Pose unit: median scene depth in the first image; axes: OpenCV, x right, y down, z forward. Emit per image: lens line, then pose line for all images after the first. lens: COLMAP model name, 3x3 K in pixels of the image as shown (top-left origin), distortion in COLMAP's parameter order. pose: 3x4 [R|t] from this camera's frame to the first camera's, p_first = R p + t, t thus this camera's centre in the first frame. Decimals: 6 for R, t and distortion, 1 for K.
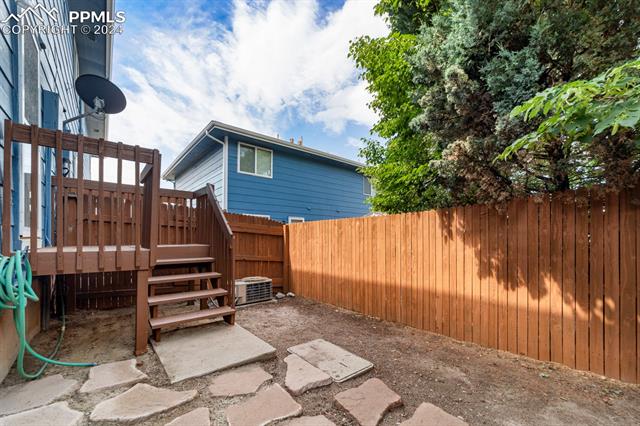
lens RADIAL K [[256.3, 0, 322.4], [0, 256.3, 239.6], [0, 0, 1]] dist [-0.011846, 0.000026]
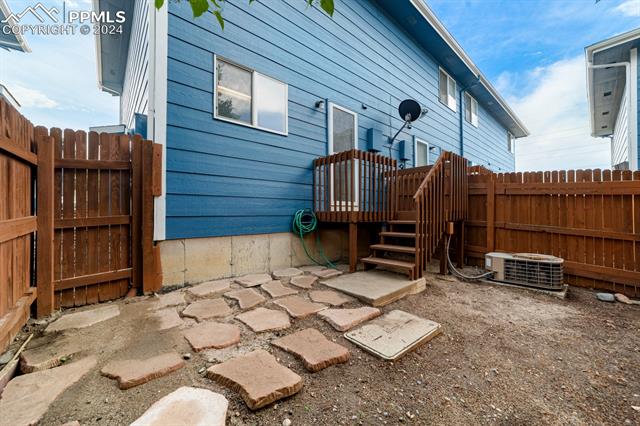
lens RADIAL K [[243.1, 0, 319.3], [0, 243.1, 214.1], [0, 0, 1]] dist [-0.011355, 0.000132]
pose [[0.006863, -0.003339, -0.999971, 0.599157], [0.002817, 0.999991, -0.003320, 0.045099], [0.999972, -0.002794, 0.006873, 0.522059]]
